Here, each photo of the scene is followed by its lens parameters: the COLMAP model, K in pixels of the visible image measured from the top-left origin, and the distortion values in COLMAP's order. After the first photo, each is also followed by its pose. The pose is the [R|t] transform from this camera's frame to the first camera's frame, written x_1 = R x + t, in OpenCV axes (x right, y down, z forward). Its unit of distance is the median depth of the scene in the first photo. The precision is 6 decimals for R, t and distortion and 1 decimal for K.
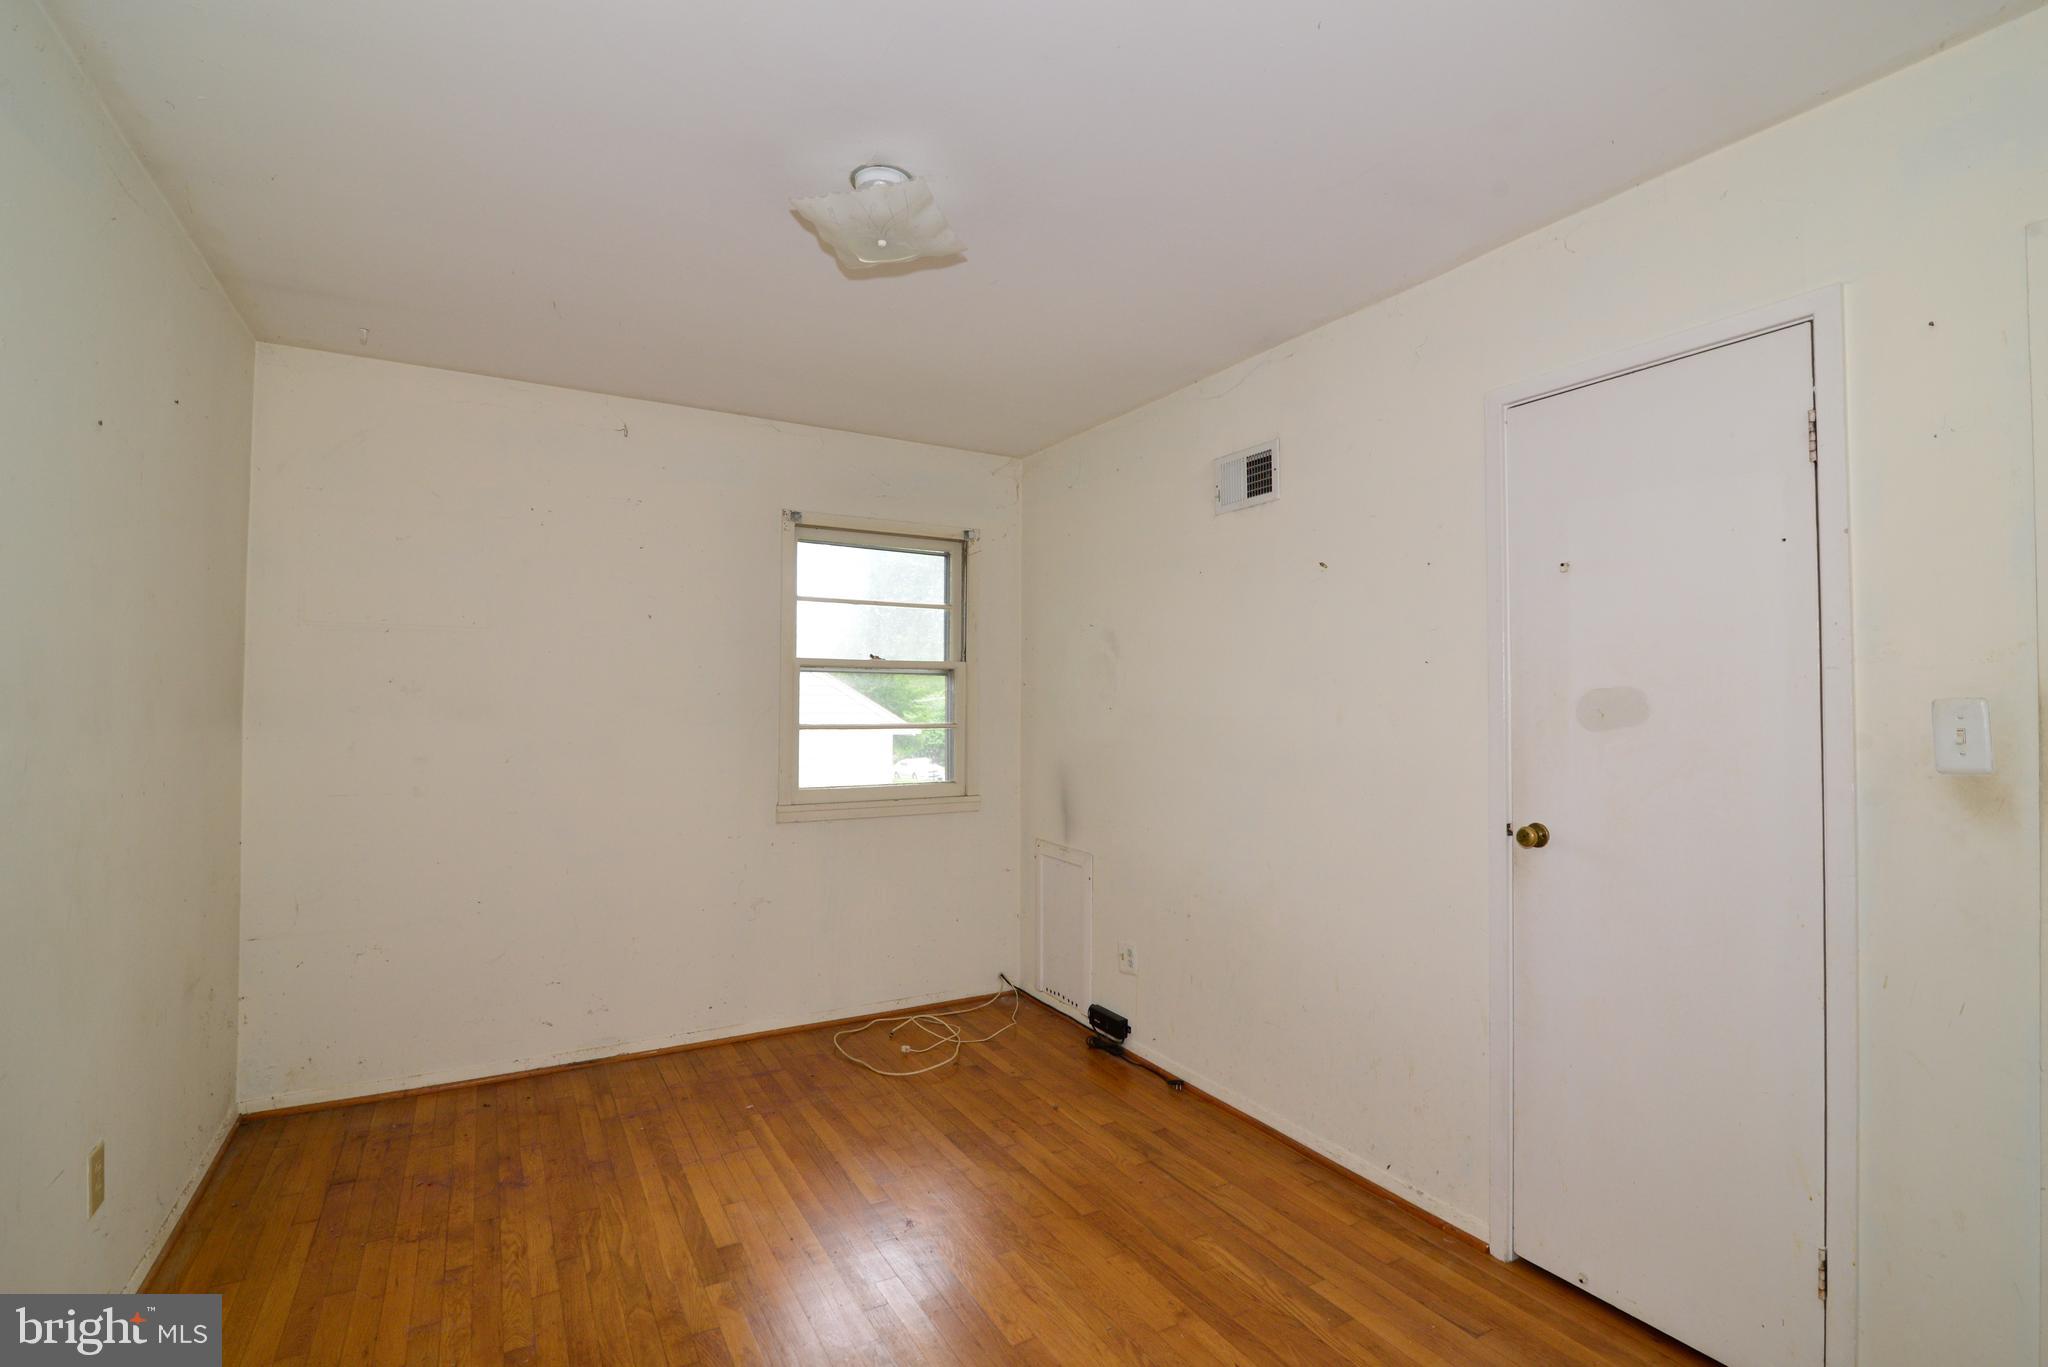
lens RADIAL K [[932.8, 0, 1018.3], [0, 932.8, 688.3], [0, 0, 1]] dist [-0.020248, 0.000039]
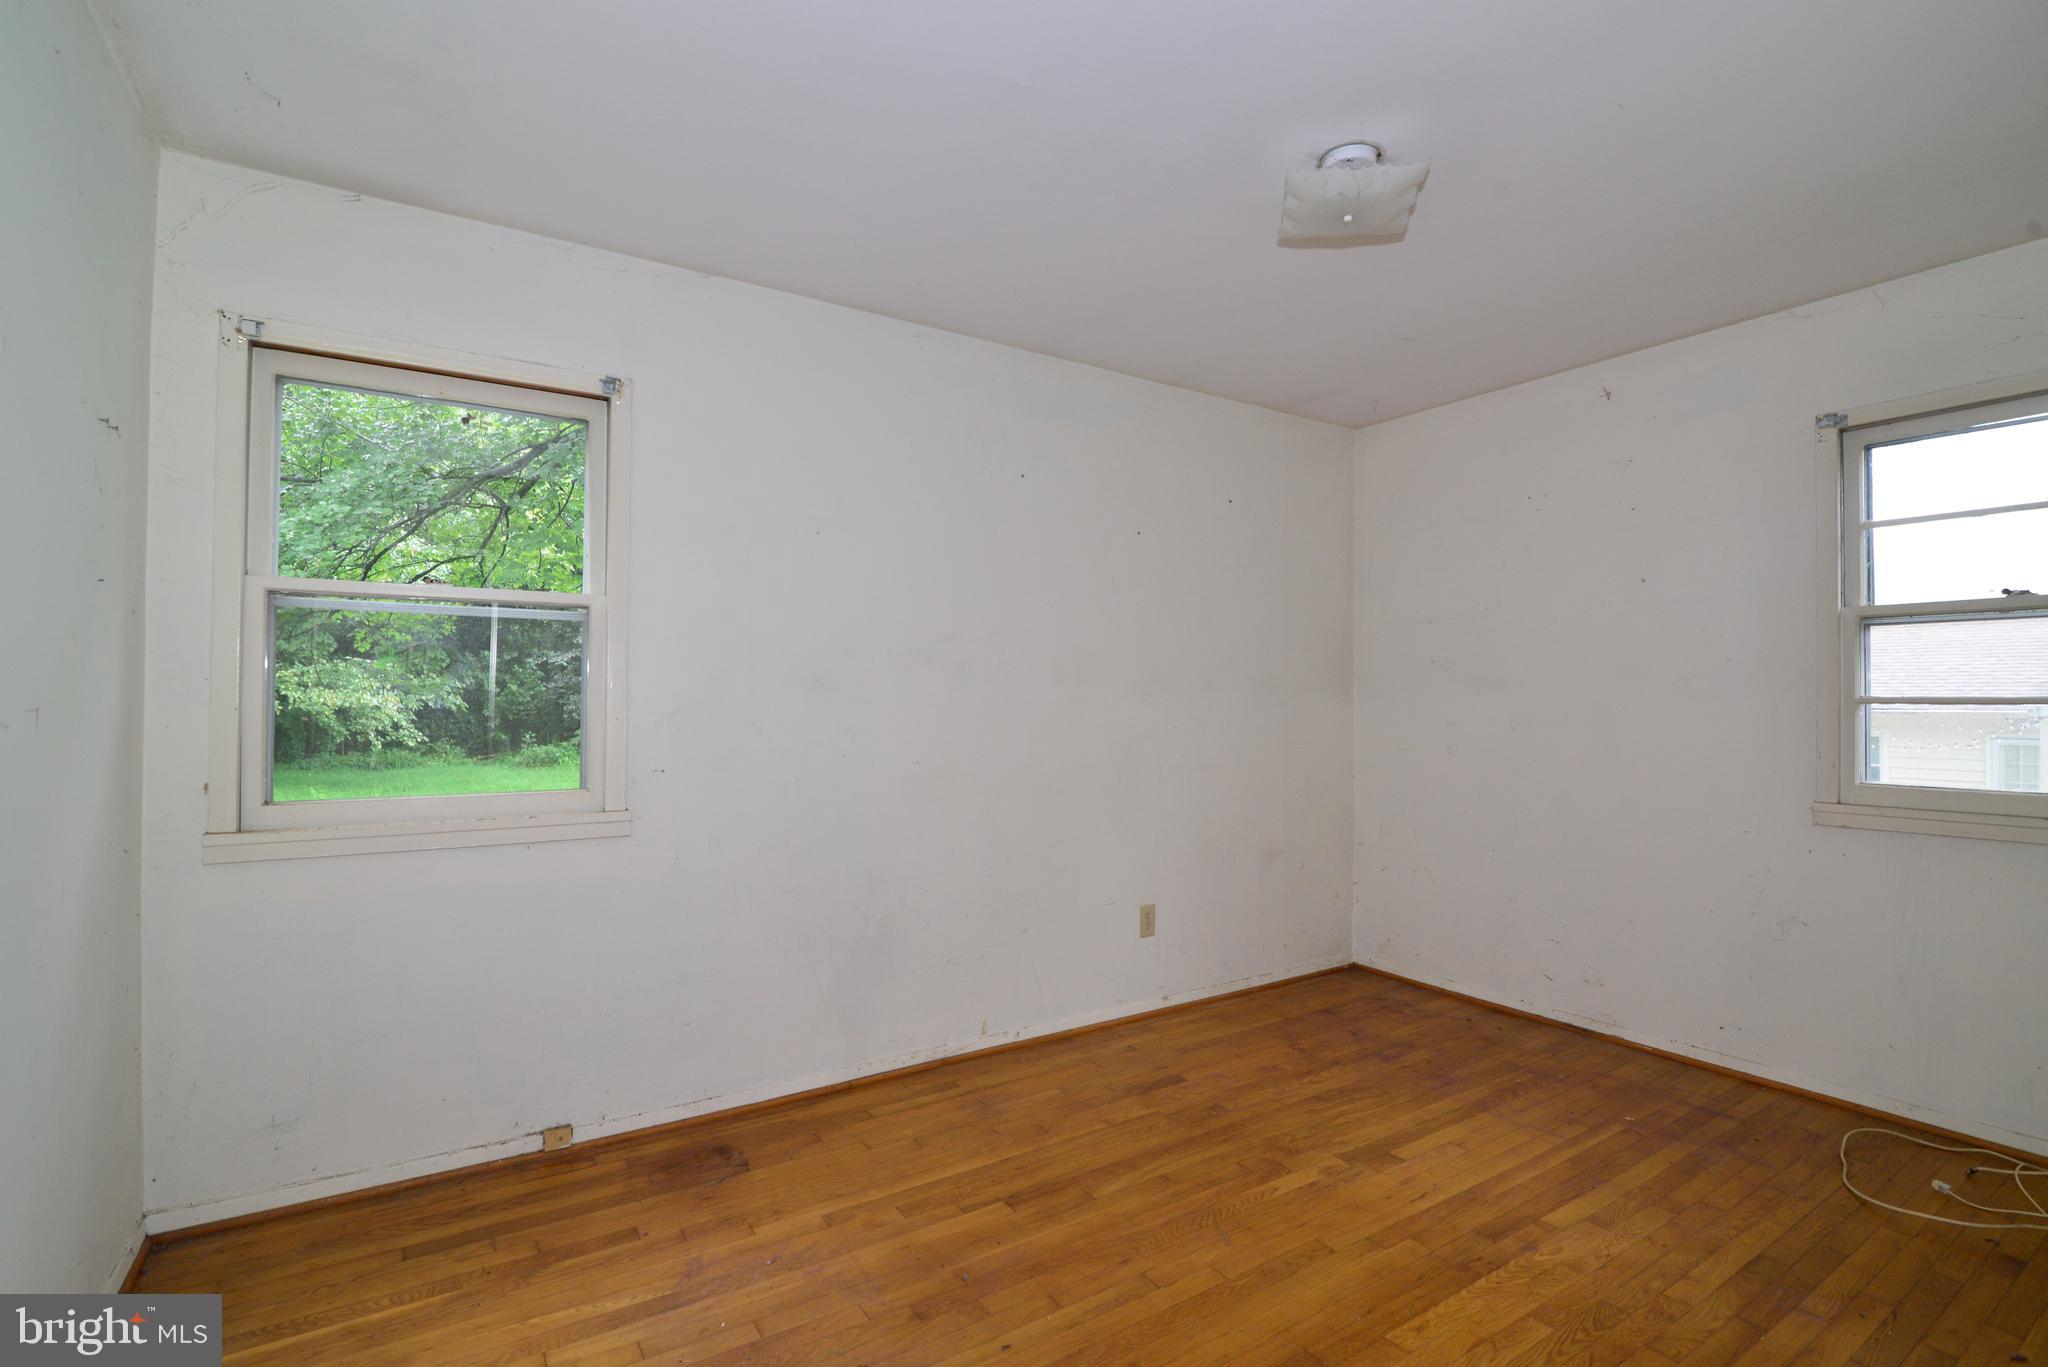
lens RADIAL K [[932.8, 0, 1018.3], [0, 932.8, 688.3], [0, 0, 1]] dist [-0.020248, 0.000039]
pose [[0.048511, -0.017523, -0.998669, 0.601416], [0.014061, 0.999759, -0.016859, 0.045760], [0.998724, -0.013225, 0.048745, 0.393179]]
